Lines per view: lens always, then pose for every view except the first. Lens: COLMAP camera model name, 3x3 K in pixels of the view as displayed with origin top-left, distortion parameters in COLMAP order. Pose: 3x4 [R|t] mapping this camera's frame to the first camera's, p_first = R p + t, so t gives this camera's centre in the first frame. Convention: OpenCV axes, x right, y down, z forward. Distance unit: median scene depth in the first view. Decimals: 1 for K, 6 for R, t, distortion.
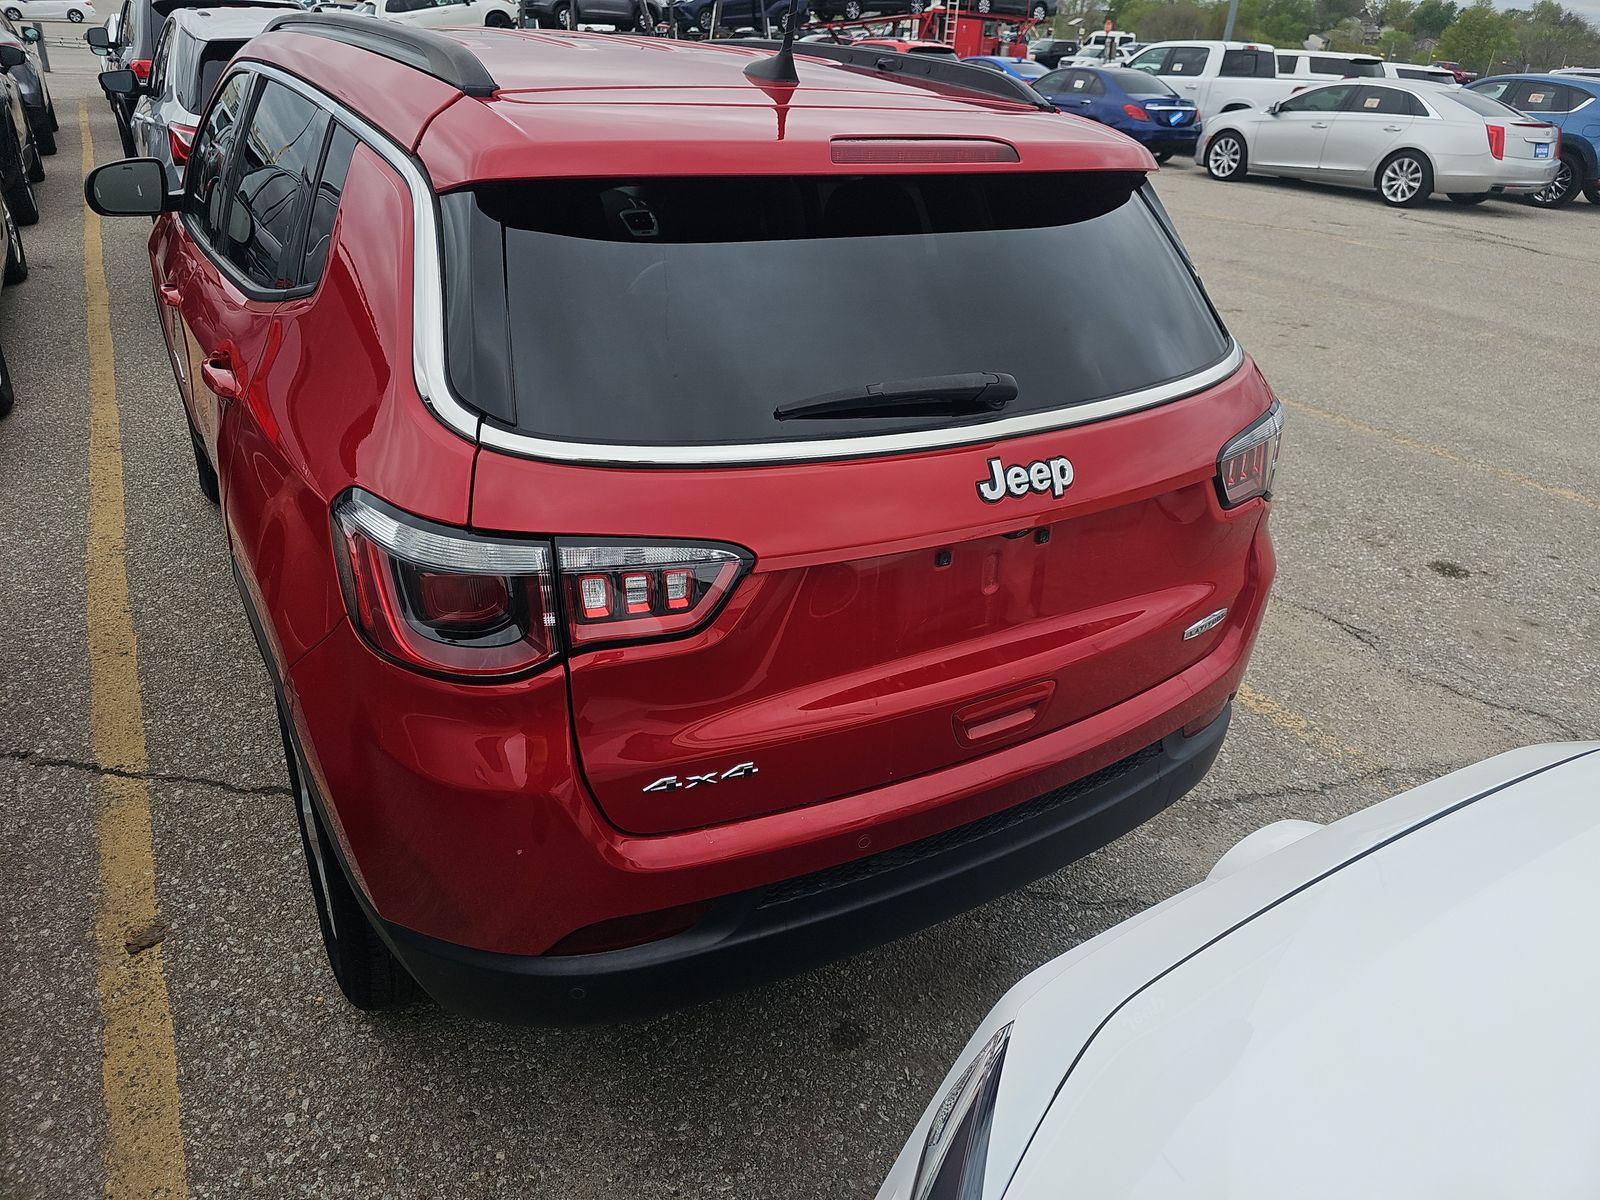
lens RADIAL K [[1045.6, 0, 820.2], [0, 1045.6, 634.4], [0, 0, 1]] dist [0.041683, -0.035926]
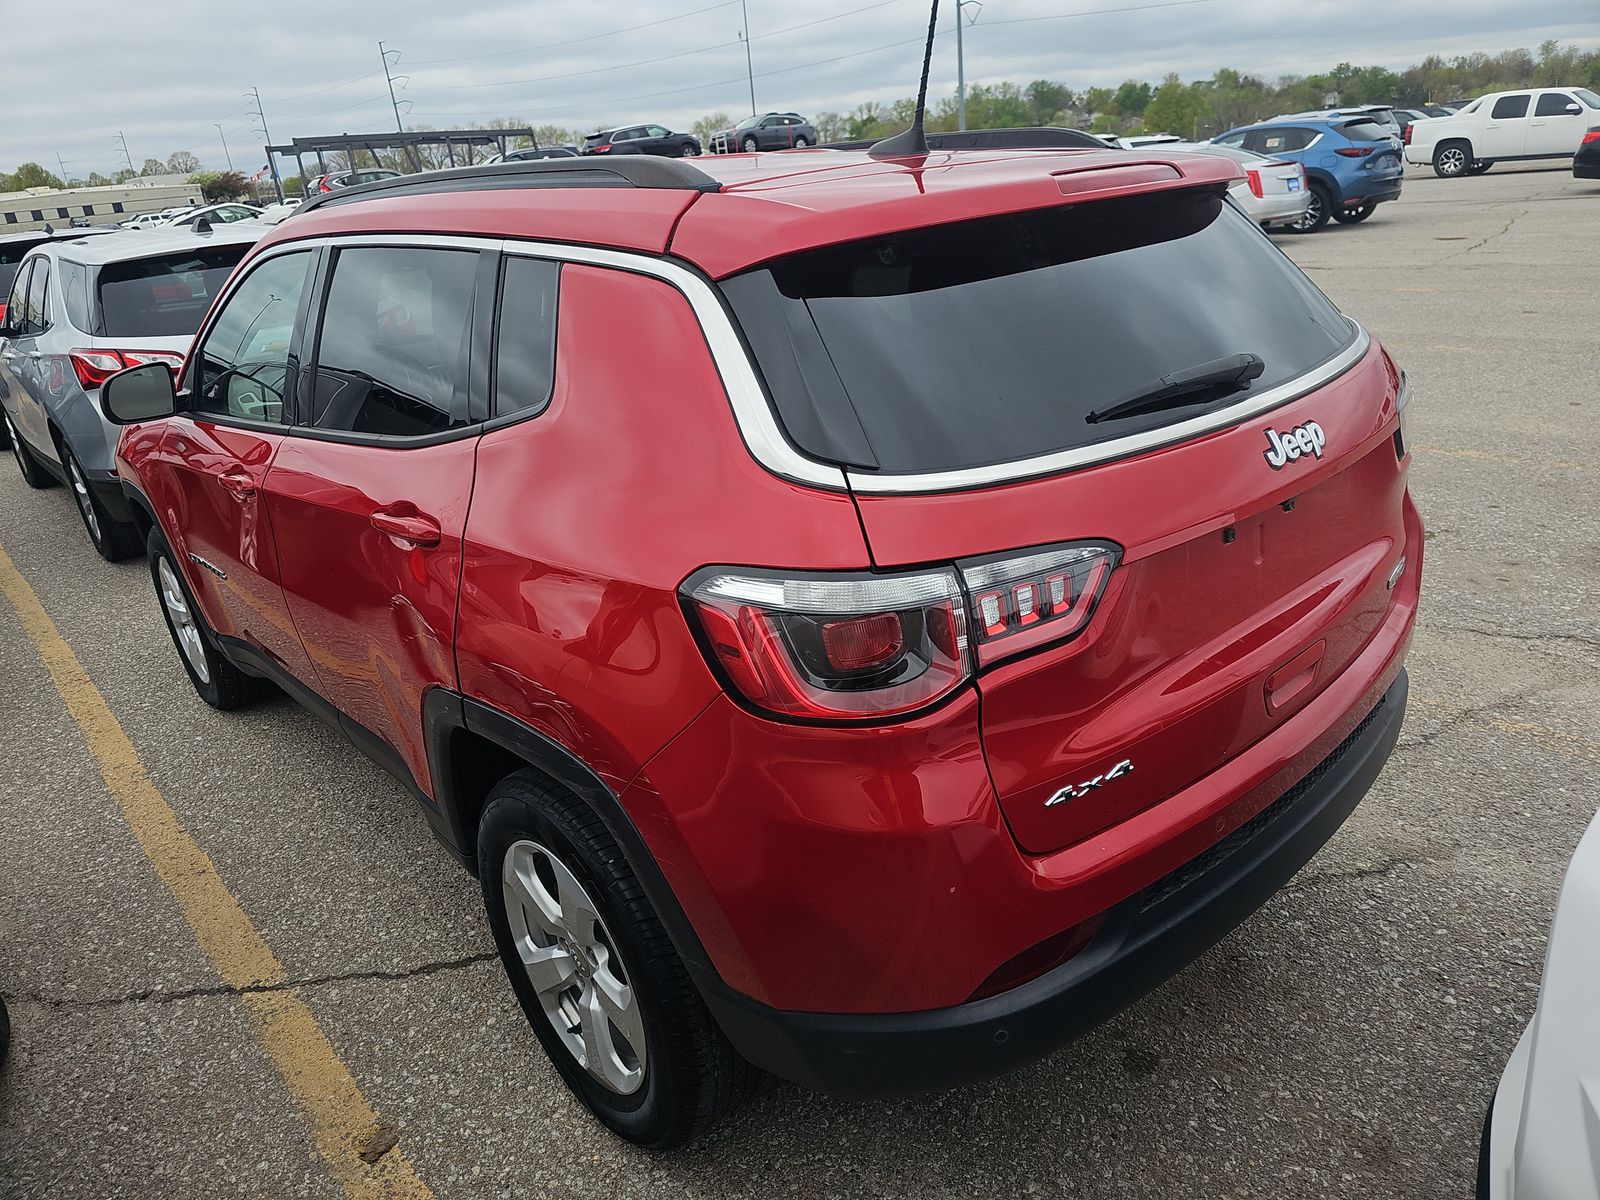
lens RADIAL K [[1045.6, 0, 818.9], [0, 1045.6, 631.2], [0, 0, 1]] dist [0.041683, -0.035926]
pose [[0.973875, -0.199742, 0.108032, -0.267874], [0.210283, 0.972819, -0.096978, 0.023356], [-0.085725, 0.117162, 0.989406, 0.008424]]
